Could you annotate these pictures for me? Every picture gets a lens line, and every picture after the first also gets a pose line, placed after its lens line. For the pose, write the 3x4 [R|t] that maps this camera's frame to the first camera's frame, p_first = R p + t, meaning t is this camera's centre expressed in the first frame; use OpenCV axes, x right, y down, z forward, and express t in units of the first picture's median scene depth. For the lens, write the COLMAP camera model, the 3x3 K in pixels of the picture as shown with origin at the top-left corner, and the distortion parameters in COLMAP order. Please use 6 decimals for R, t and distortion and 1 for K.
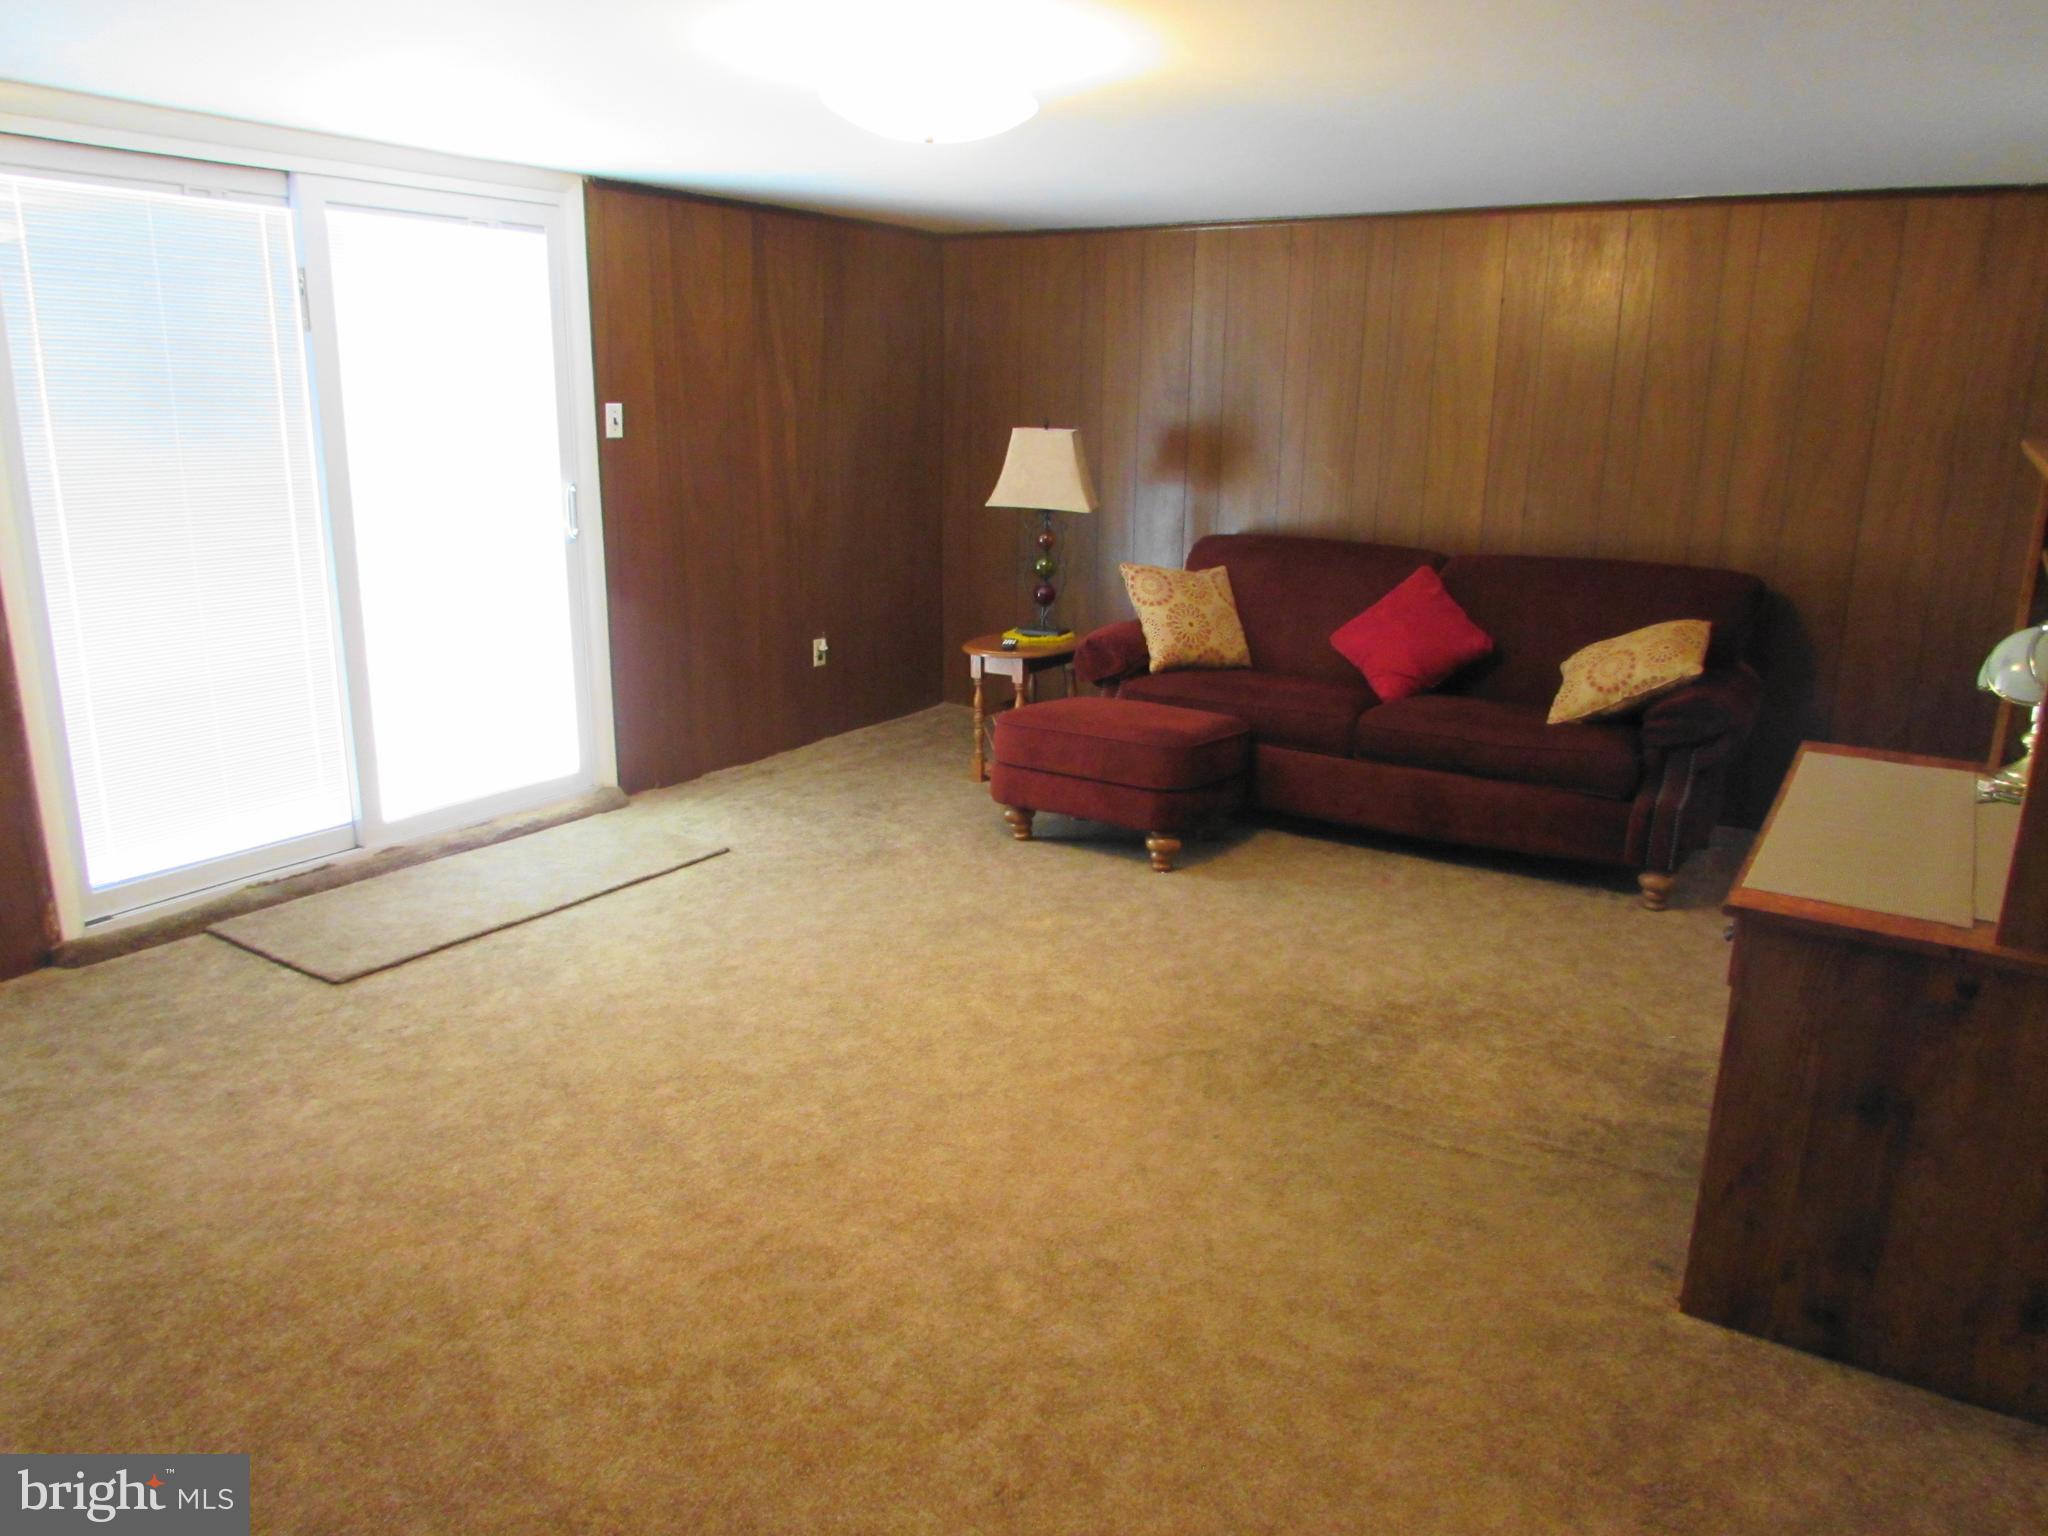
lens RADIAL K [[1443.1, 0, 1031.7], [0, 1443.1, 764.9], [0, 0, 1]] dist [-0.039507, 0.026668]
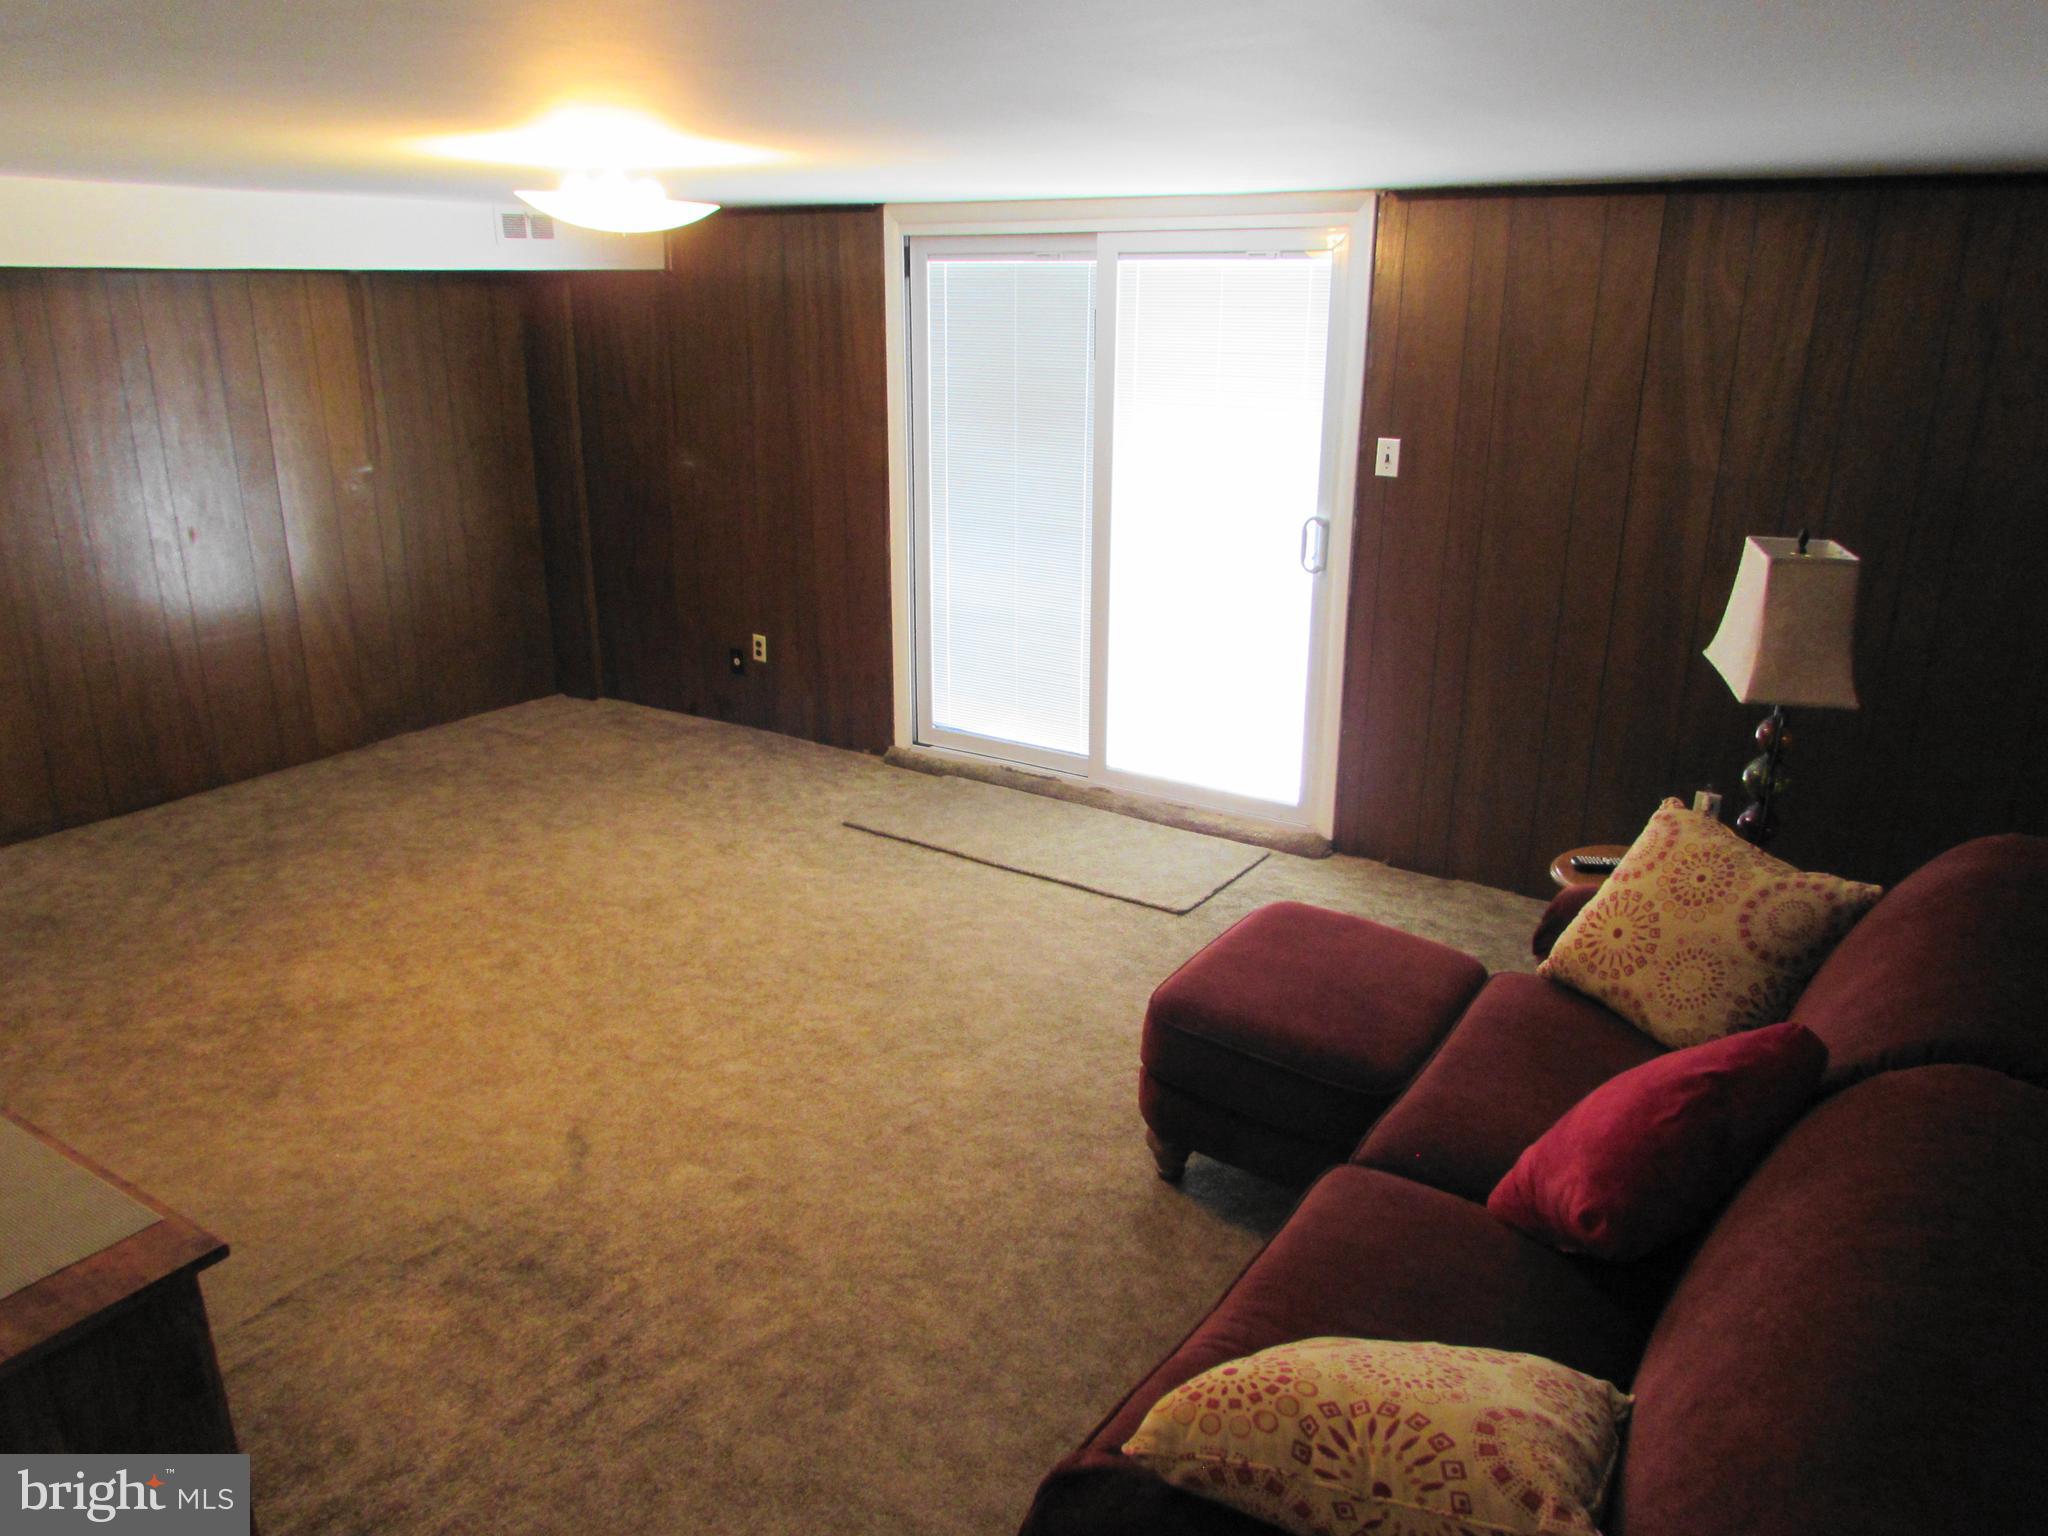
lens RADIAL K [[1448.5, 0, 1026.5], [0, 1448.5, 768.5], [0, 0, 1]] dist [-0.020888, -0.000031]
pose [[-0.010573, 0.299984, -0.953886, 0.703725], [-0.254584, 0.921696, 0.292682, -0.295463], [0.966993, 0.245939, 0.066626, 0.847712]]
